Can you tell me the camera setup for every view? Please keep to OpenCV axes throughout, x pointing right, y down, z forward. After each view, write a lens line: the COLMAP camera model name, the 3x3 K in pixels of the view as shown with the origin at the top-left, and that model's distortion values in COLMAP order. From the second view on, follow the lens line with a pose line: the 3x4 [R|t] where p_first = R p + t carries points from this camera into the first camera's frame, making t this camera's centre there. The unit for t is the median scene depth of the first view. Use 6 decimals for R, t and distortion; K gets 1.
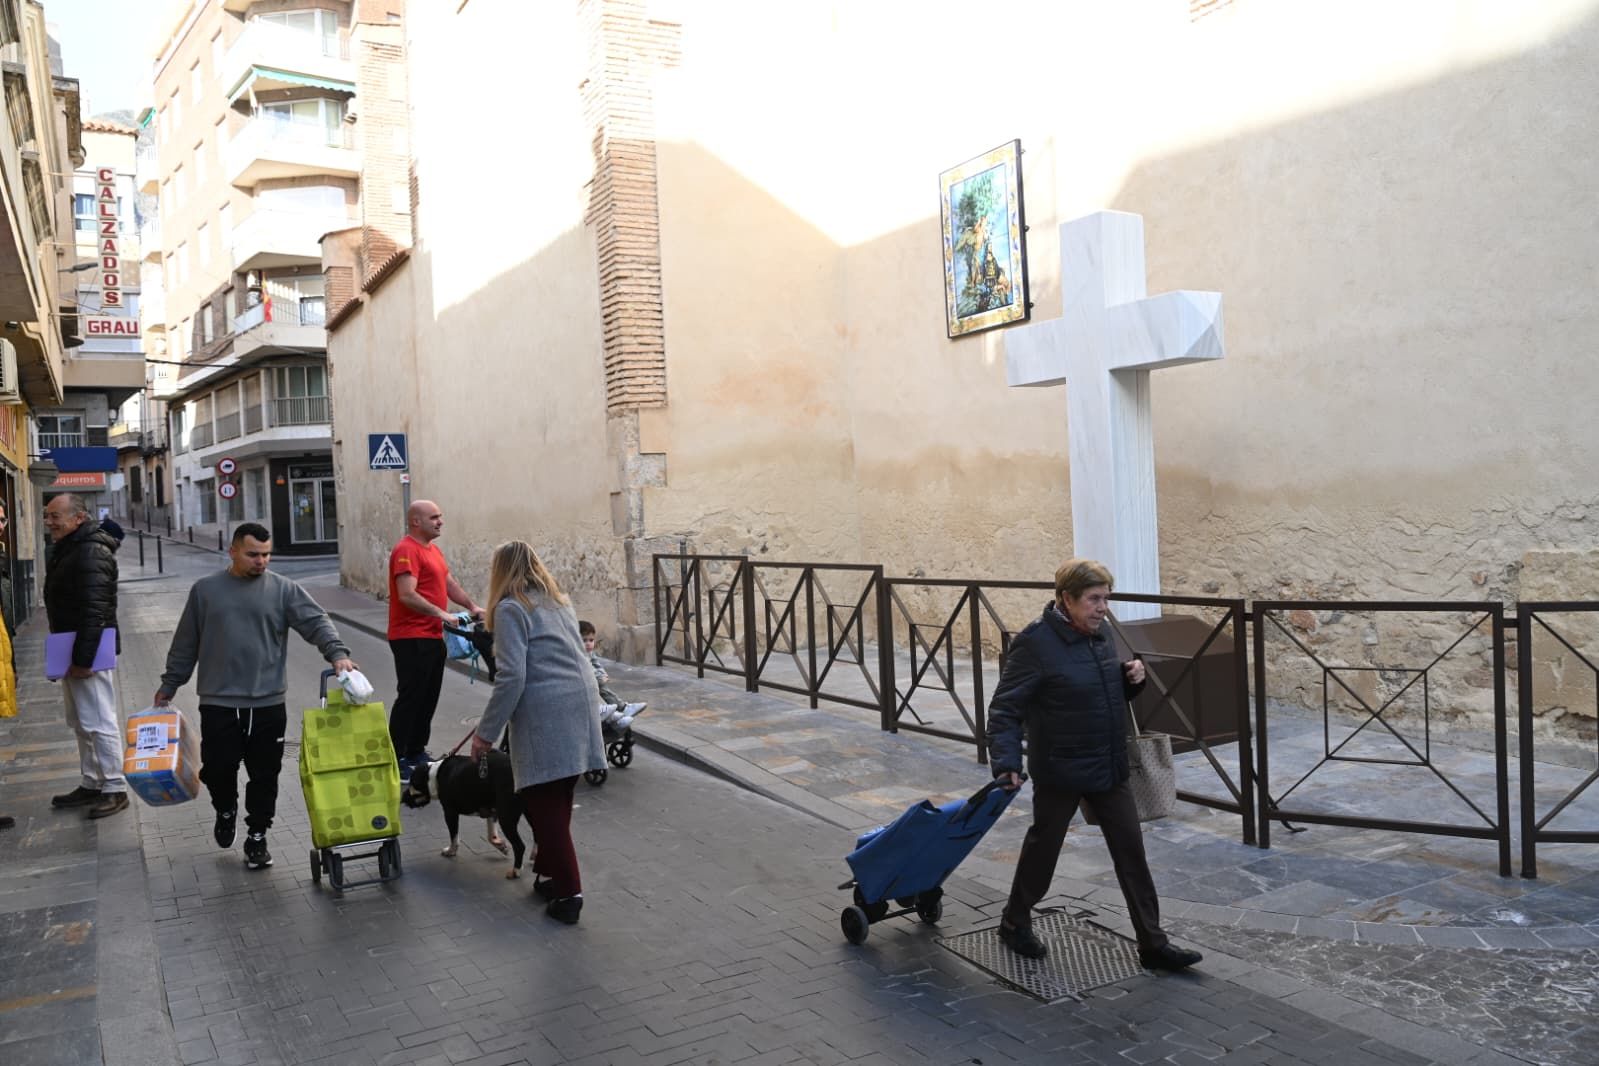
lens RADIAL K [[1270.8, 0, 792.5], [0, 1270.8, 527.2], [0, 0, 1]] dist [0.006073, -0.008663]
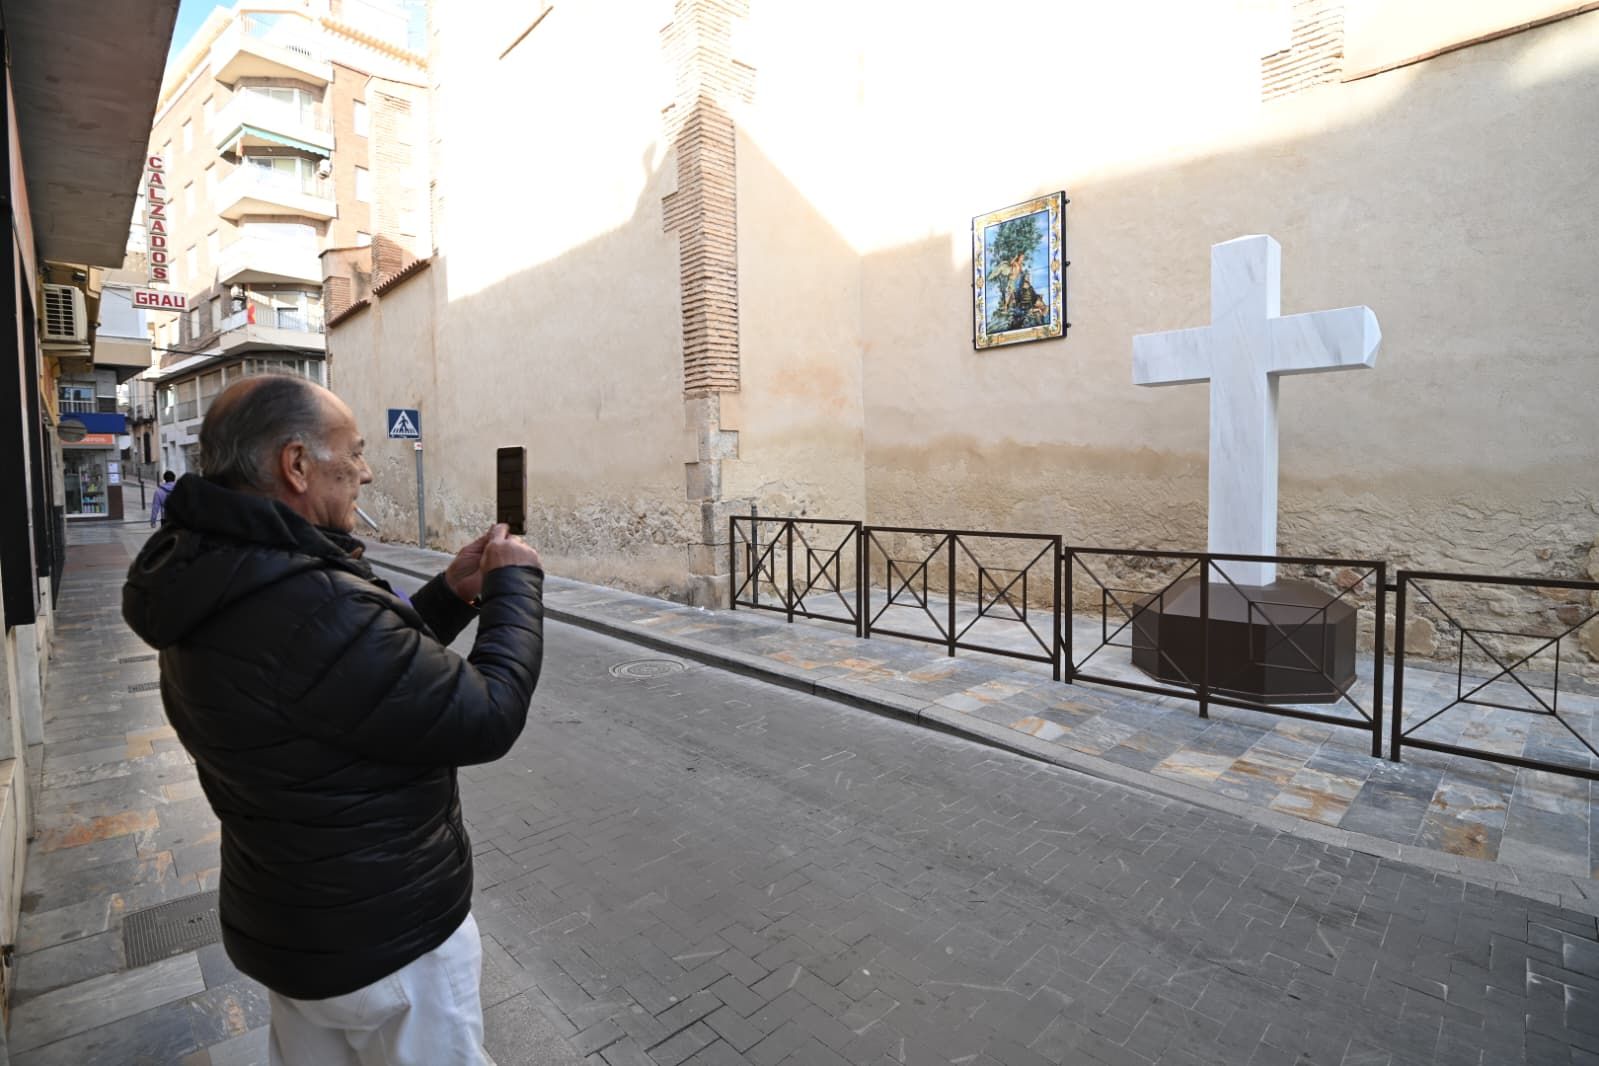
lens RADIAL K [[778.0, 0, 808.8], [0, 778.0, 525.5], [0, 0, 1]] dist [-0.024186, -0.003628]
pose [[0.963704, 0.014366, 0.266587, -0.256012], [-0.025515, 0.998937, 0.038403, 0.000478], [-0.265752, -0.043811, 0.963046, 0.313143]]
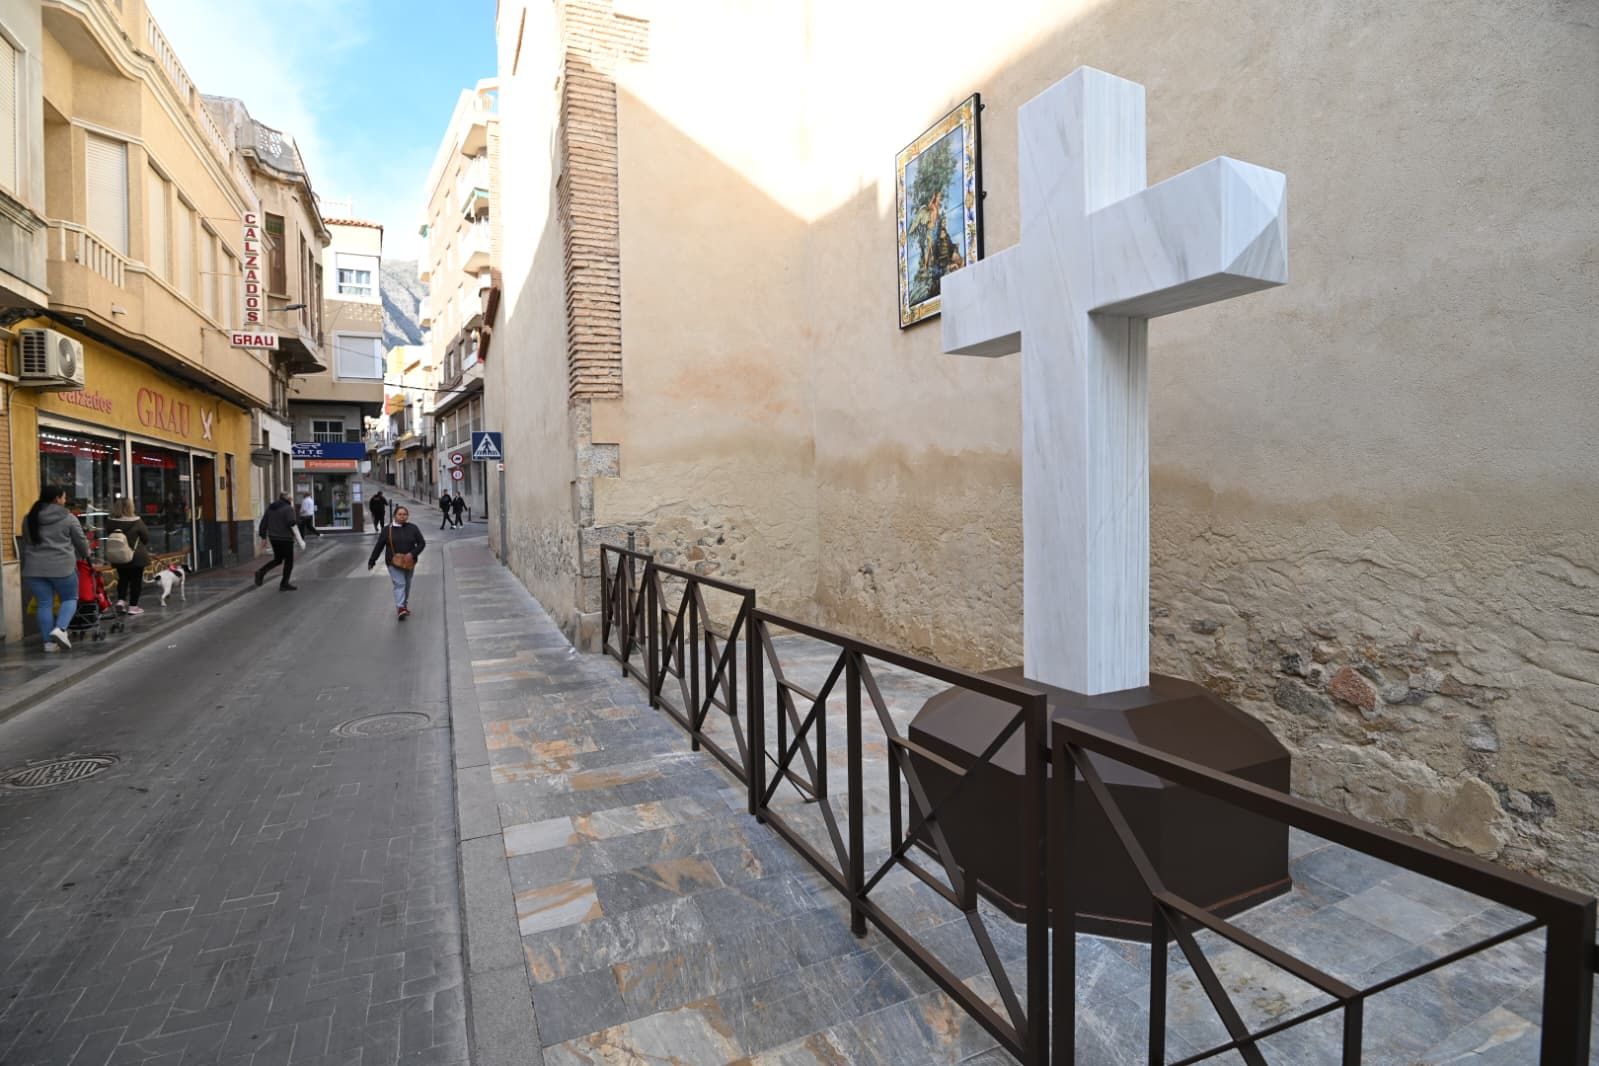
lens RADIAL K [[778.0, 0, 799.3], [0, 778.0, 530.0], [0, 0, 1]] dist [-0.024186, -0.003628]
pose [[0.997188, 0.032236, -0.067658, 0.097771], [-0.030227, 0.999077, 0.030507, -0.014686], [0.068579, -0.028376, 0.997242, 0.438790]]
